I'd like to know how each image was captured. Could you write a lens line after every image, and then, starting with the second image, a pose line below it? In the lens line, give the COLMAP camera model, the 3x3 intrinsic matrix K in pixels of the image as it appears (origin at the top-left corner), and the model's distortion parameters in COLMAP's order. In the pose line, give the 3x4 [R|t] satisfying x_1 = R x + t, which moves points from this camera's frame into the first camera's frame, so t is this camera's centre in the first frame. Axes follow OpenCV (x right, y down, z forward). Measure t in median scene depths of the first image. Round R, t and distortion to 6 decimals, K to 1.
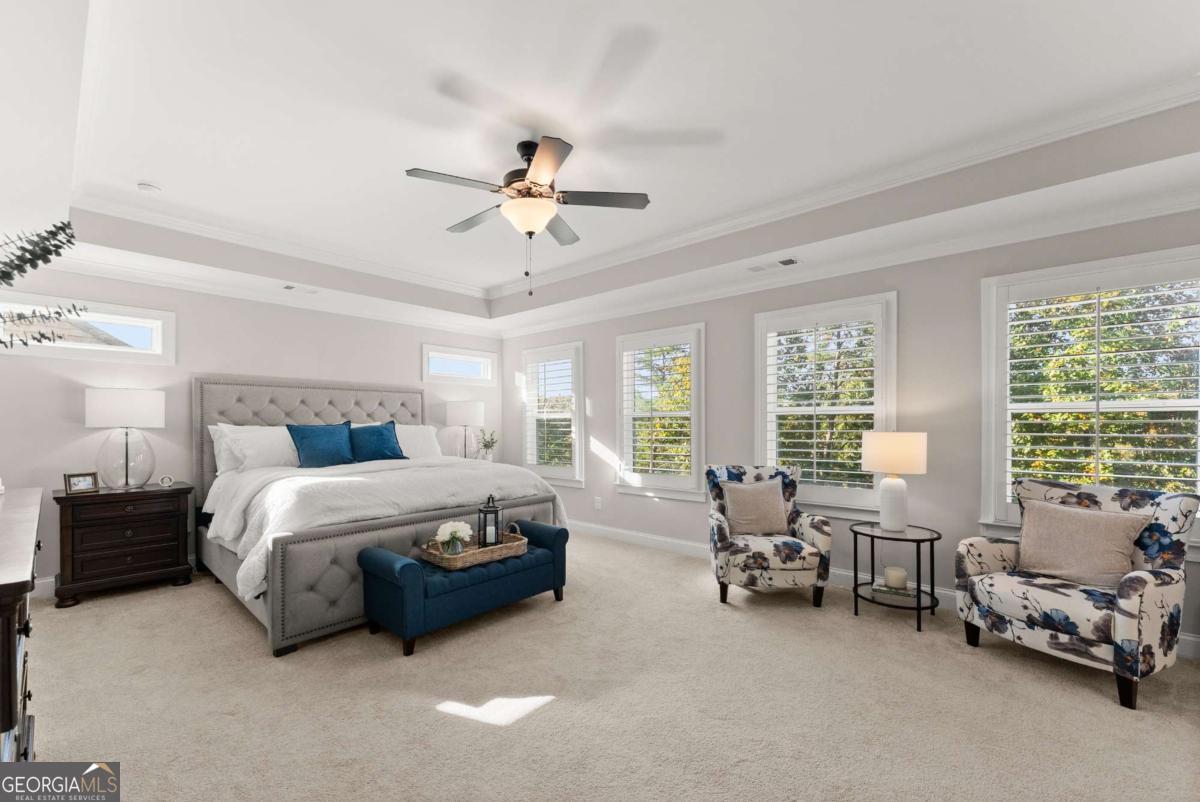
lens RADIAL K [[494.2, 0, 598.9], [0, 494.2, 422.7], [0, 0, 1]] dist [0.000255, 0.000057]
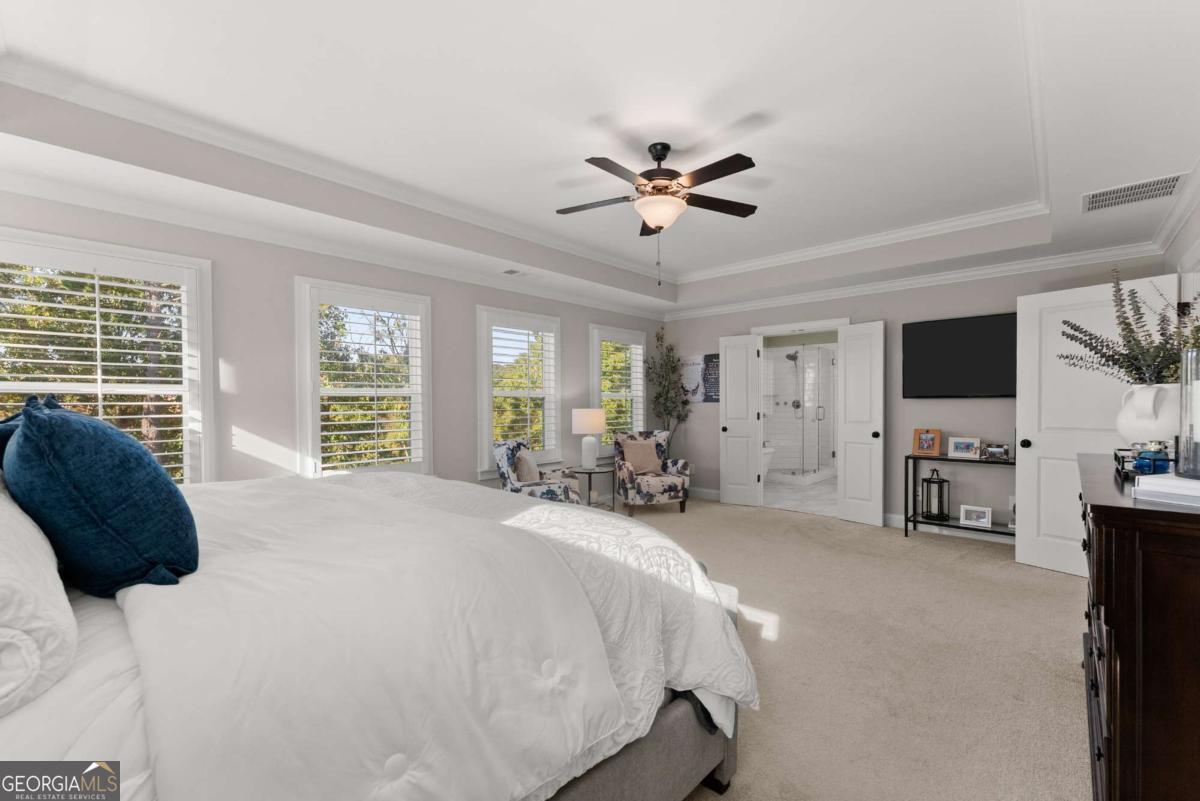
lens RADIAL K [[486.9, 0, 600.0], [0, 486.9, 400.5], [0, 0, 1]] dist [-0.000672, -0.000152]
pose [[0.031098, 0.004017, 0.999508, -1.106339], [0.000477, 0.999992, -0.004034, -0.000953], [-0.999516, 0.000602, 0.031096, 1.005004]]
